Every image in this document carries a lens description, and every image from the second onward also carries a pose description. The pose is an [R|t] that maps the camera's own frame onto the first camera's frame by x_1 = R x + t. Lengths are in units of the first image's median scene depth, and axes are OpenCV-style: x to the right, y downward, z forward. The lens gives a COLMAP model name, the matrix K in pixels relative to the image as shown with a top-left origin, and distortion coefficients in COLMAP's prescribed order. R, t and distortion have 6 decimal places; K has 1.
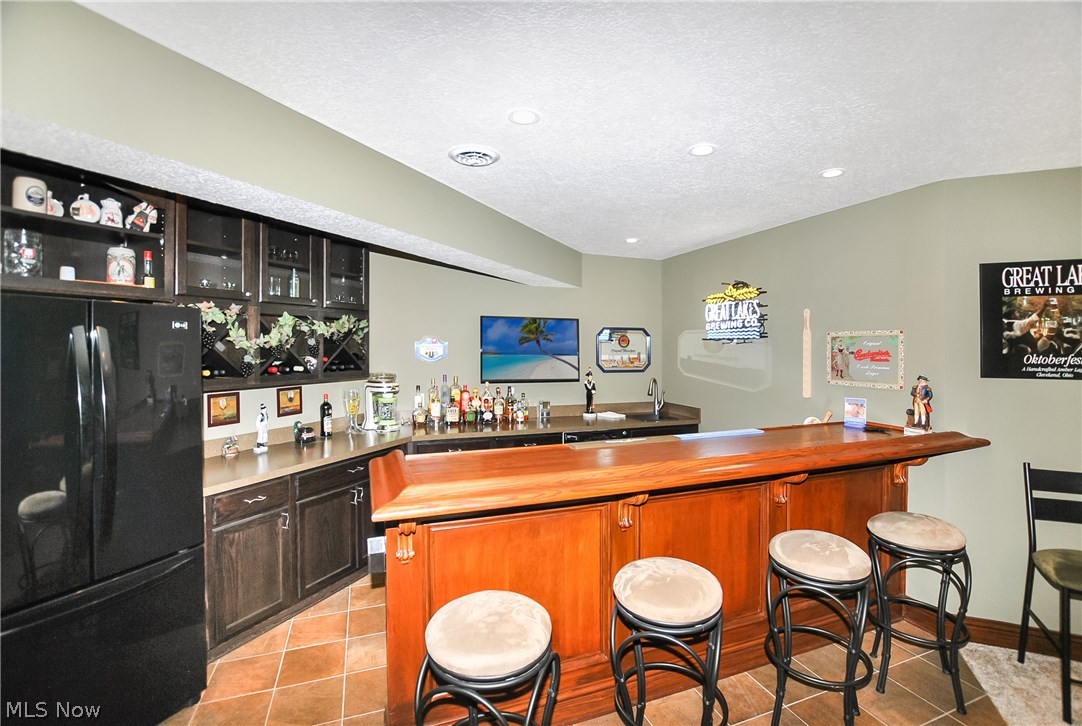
lens RADIAL K [[495.3, 0, 541.3], [0, 495.3, 343.2], [0, 0, 1]] dist [-0.001900, -0.013535]
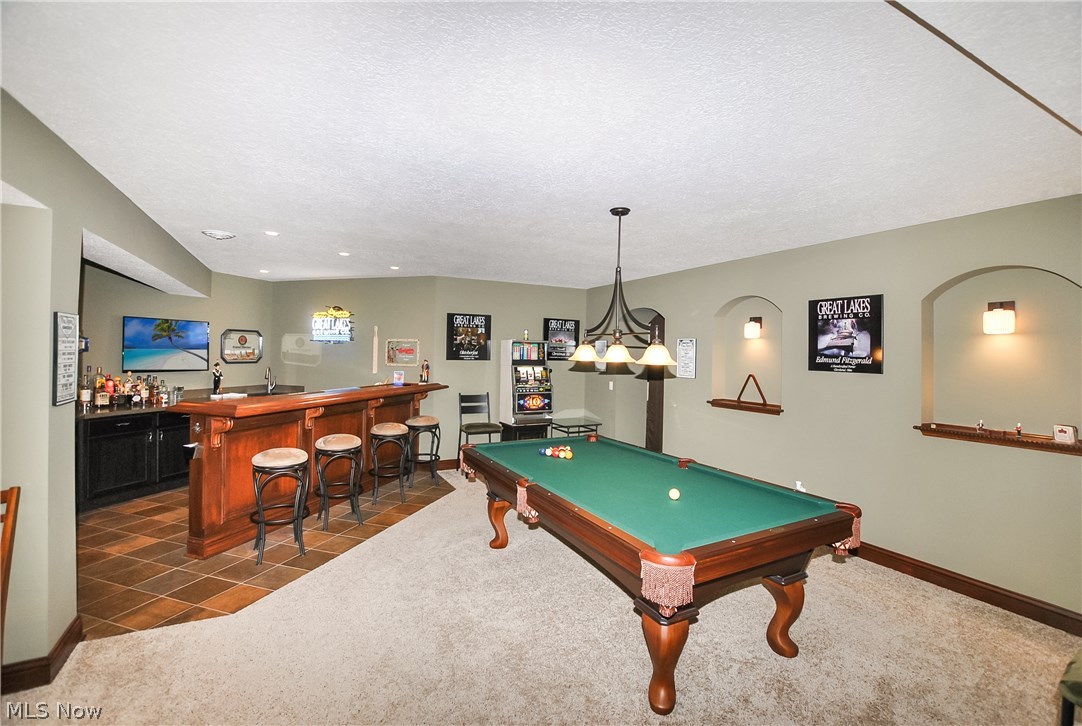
lens RADIAL K [[495.3, 0, 541.3], [0, 495.3, 343.2], [0, 0, 1]] dist [-0.001900, -0.013535]
pose [[0.631386, 0.020209, 0.775205, -0.446444], [-0.021165, 0.999737, -0.008824, -0.000692], [-0.775180, -0.010836, 0.631648, -0.576272]]
